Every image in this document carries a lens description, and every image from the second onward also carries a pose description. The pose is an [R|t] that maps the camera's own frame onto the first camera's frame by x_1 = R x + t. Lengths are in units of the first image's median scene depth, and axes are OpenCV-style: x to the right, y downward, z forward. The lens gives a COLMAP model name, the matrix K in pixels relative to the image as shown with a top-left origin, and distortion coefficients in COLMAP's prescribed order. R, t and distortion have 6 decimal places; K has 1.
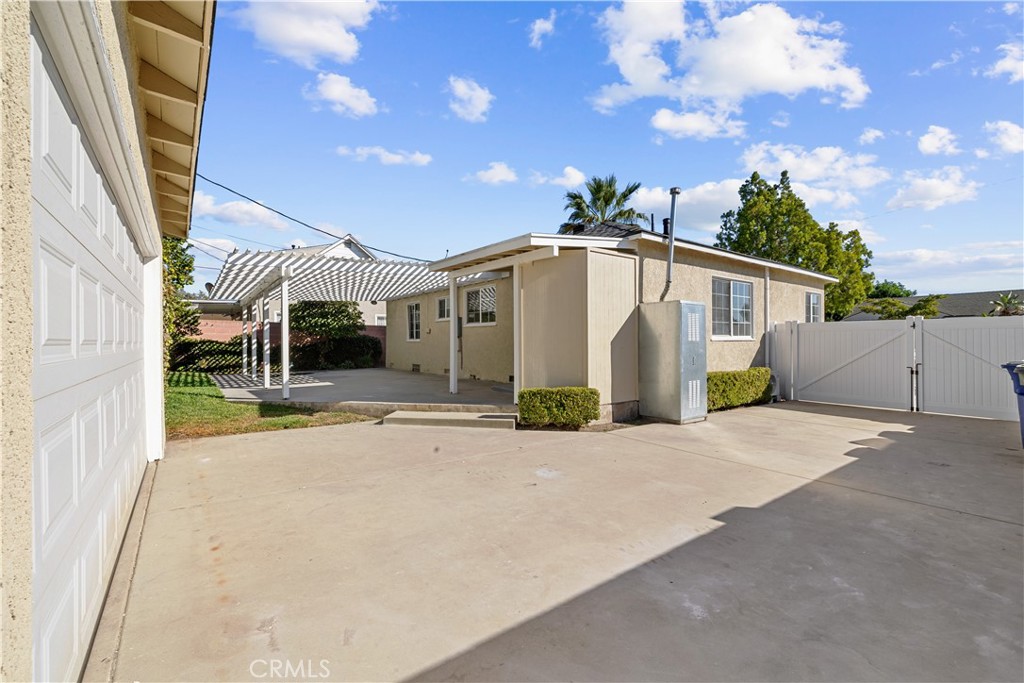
lens RADIAL K [[436.3, 0, 514.0], [0, 436.3, 342.4], [0, 0, 1]] dist [0.001571, 0.000814]
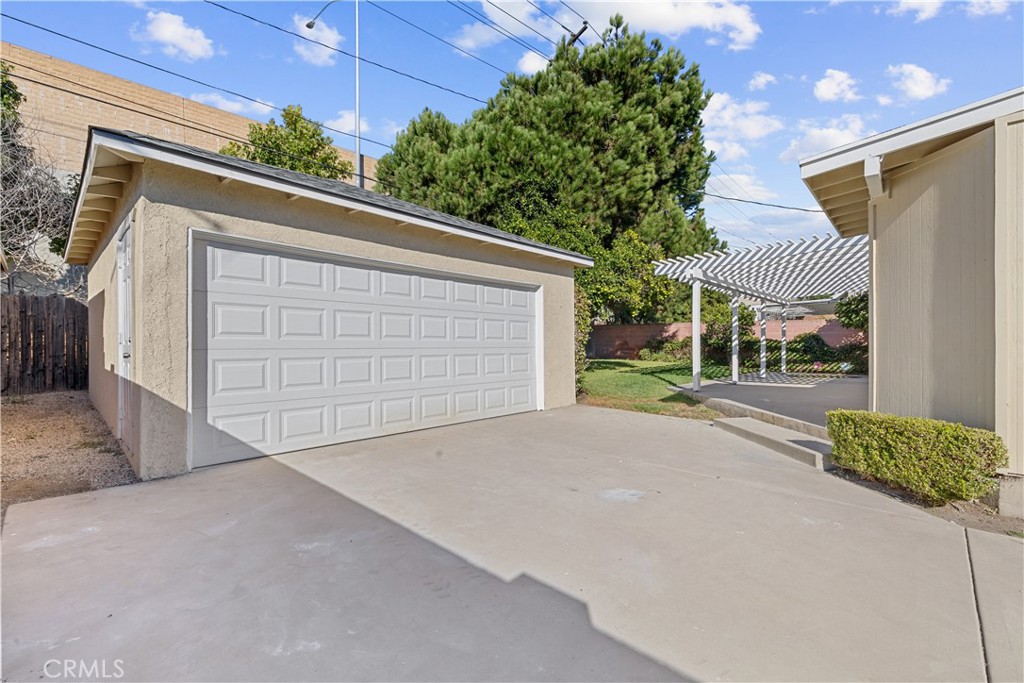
lens RADIAL K [[436.3, 0, 505.7], [0, 436.3, 338.2], [0, 0, 1]] dist [0.001571, 0.000814]
pose [[0.156120, -0.010210, -0.987685, 0.824425], [-0.002435, 0.999940, -0.010722, 0.022988], [0.987735, 0.004079, 0.156085, 0.655010]]
